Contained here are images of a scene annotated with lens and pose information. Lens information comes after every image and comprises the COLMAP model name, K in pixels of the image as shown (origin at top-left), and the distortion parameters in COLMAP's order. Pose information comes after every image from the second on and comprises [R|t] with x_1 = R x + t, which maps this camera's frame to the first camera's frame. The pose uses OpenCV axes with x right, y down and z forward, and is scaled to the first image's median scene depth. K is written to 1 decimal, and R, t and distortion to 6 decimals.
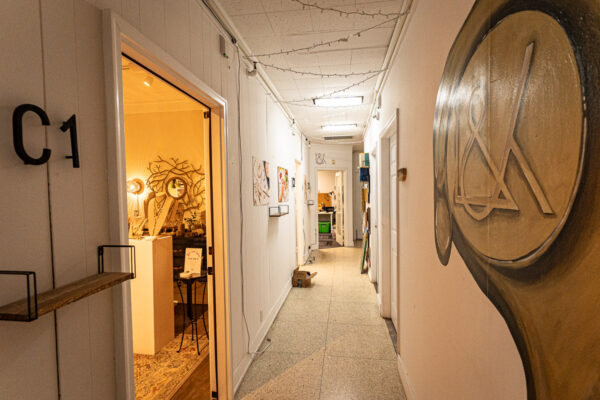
lens RADIAL K [[283.6, 0, 297.5], [0, 283.6, 199.3], [0, 0, 1]] dist [0.002533, 0.000296]
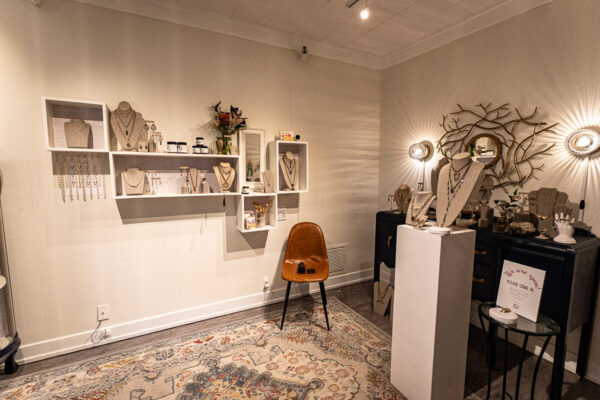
lens RADIAL K [[283.6, 0, 298.1], [0, 283.6, 198.6], [0, 0, 1]] dist [0.002533, 0.000296]
pose [[0.596097, 0.102344, -0.796363, -0.156339], [-0.032045, 0.994085, 0.103768, 0.013575], [0.802272, -0.036337, 0.595851, 0.283994]]
